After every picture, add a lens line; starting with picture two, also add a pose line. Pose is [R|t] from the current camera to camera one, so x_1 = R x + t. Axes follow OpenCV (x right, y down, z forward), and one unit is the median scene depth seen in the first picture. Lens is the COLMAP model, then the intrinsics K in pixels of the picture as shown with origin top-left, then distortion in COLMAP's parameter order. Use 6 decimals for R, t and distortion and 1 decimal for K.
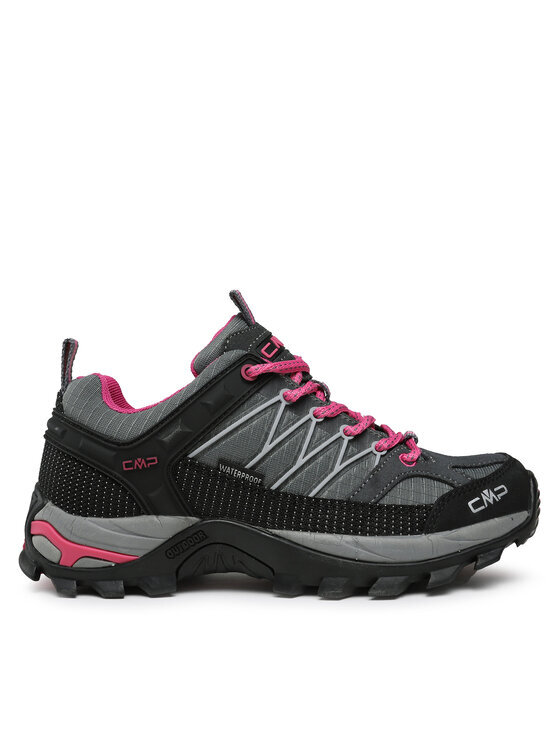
lens RADIAL K [[870.4, 0, 280.0], [0, 870.4, 373.0], [0, 0, 1]] dist [-0.179039, 0.011079]
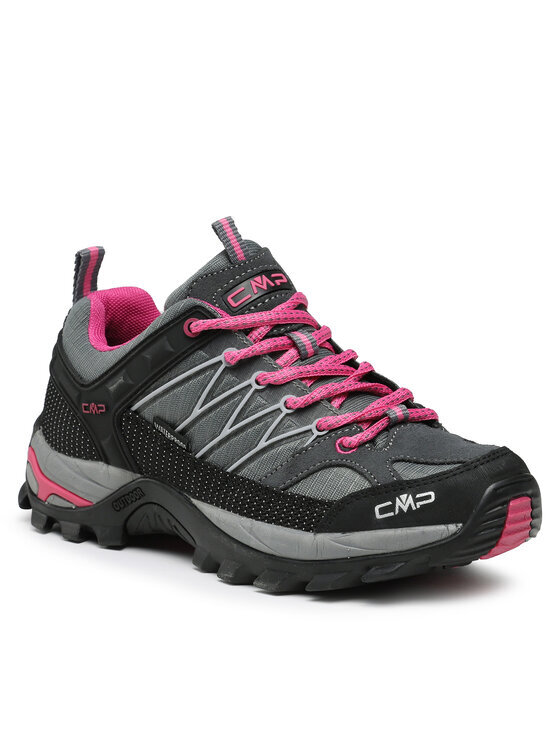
lens RADIAL K [[1936.3, 0, 280.0], [0, 1936.3, 373.0], [0, 0, 1]] dist [-0.020486, -0.099560]
pose [[0.858190, 0.126835, -0.497416, 1.081001], [-0.022228, 0.977267, 0.210842, -0.391962], [0.512851, -0.169886, 0.841500, -0.691801]]
